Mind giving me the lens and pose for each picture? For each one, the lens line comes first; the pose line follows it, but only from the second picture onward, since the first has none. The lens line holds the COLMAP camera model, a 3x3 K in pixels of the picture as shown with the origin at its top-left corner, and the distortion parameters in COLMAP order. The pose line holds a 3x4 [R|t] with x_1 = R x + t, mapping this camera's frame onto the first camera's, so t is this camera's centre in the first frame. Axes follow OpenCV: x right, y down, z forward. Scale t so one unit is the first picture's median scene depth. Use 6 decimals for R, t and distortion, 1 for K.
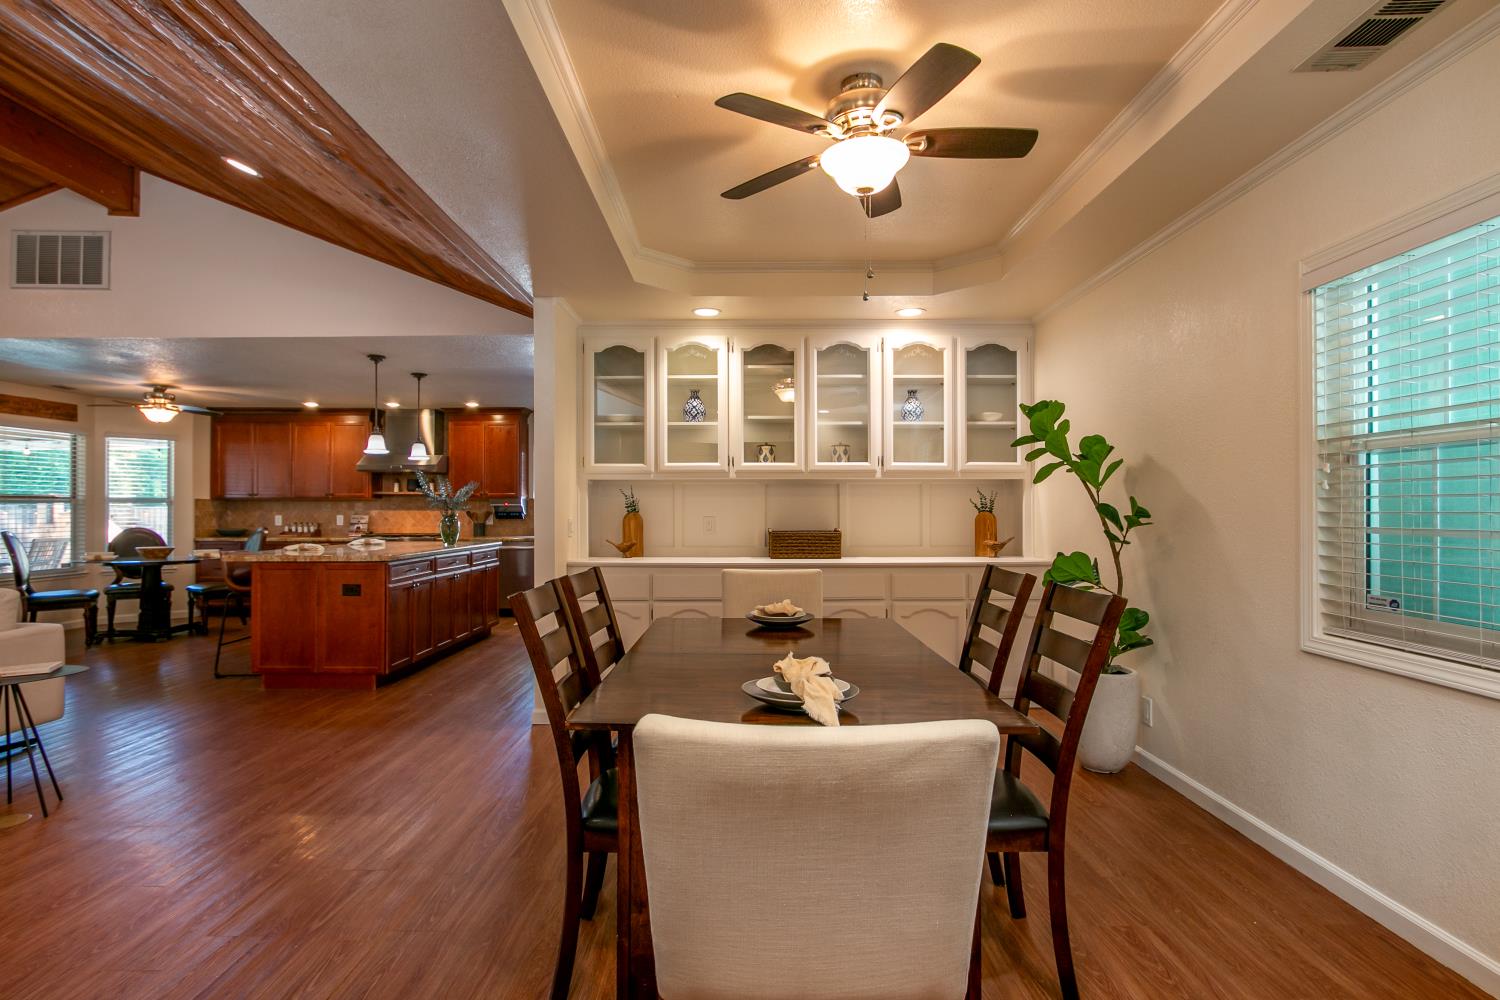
lens RADIAL K [[771.0, 0, 747.7], [0, 771.0, 503.8], [0, 0, 1]] dist [0.001713, 0.003389]
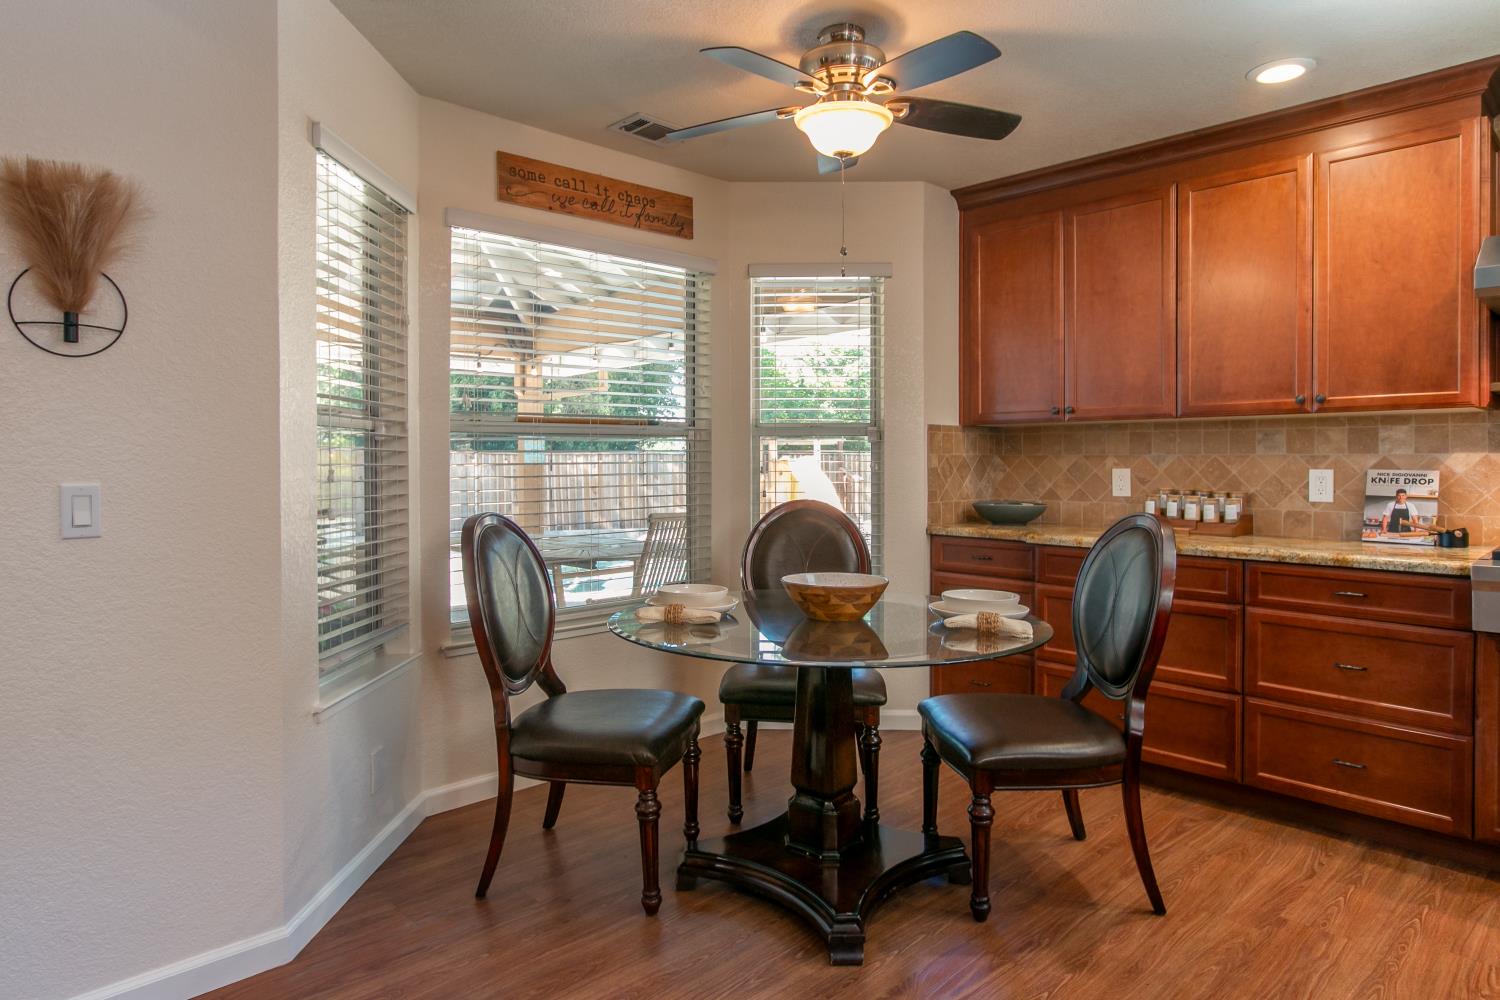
lens RADIAL K [[890.8, 0, 748.8], [0, 890.8, 454.2], [0, 0, 1]] dist [0.002158, -0.000287]
pose [[0.703221, -0.004793, -0.710955, -0.473089], [0.007877, 0.999968, 0.001051, 0.007192], [0.710928, -0.006339, 0.703236, 0.637841]]
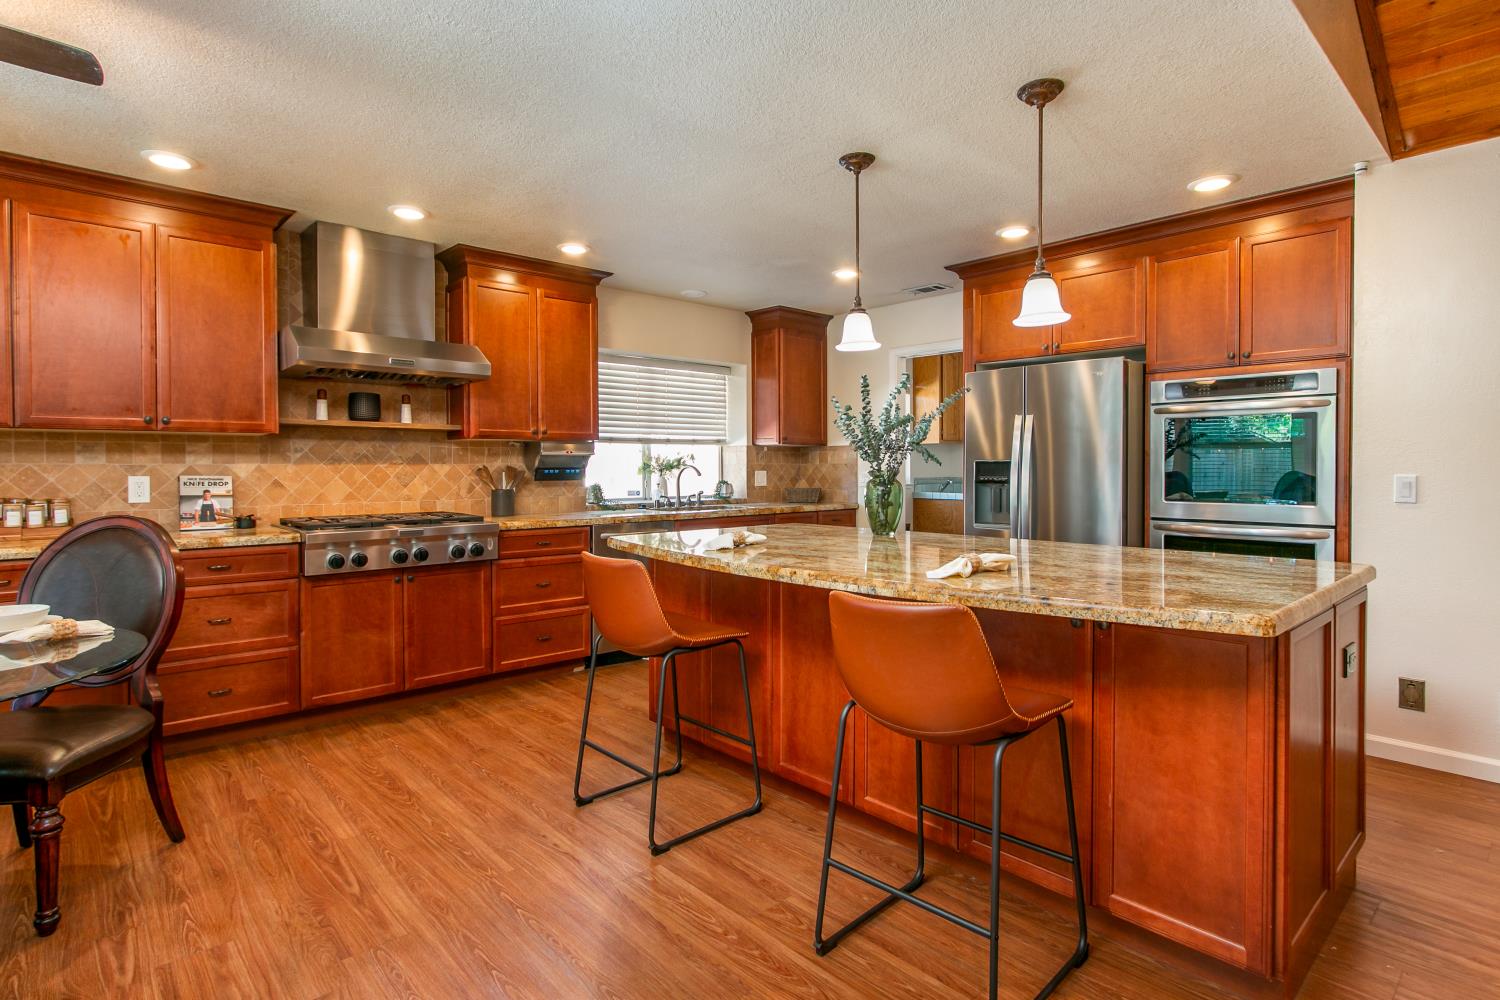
lens RADIAL K [[771.0, 0, 738.5], [0, 771.0, 446.3], [0, 0, 1]] dist [0.001713, 0.003389]
pose [[0.730981, 0.017177, 0.682181, -0.620846], [-0.004687, 0.999786, -0.020152, 0.006923], [-0.682382, 0.011534, 0.730905, 0.567101]]
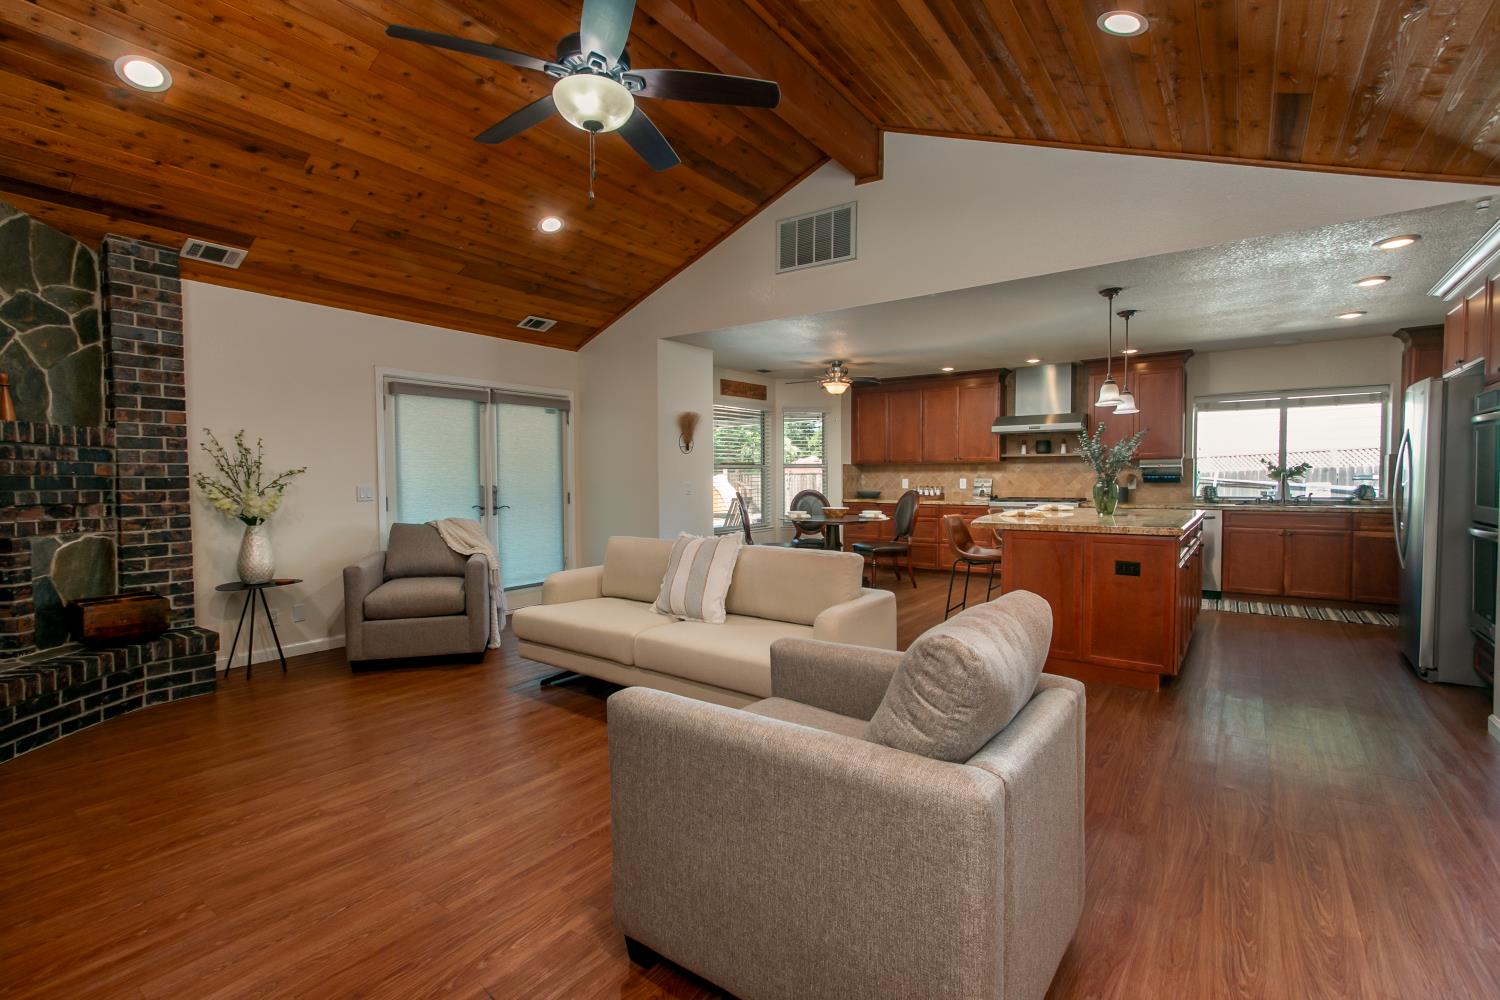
lens RADIAL K [[703.1, 0, 740.4], [0, 703.1, 495.2], [0, 0, 1]] dist [-0.000712, 0.003293]
pose [[0.816983, 0.011399, -0.576549, -0.255668], [0.010754, 0.999330, 0.034996, 0.000994], [0.576562, -0.034791, 0.816313, 0.087569]]
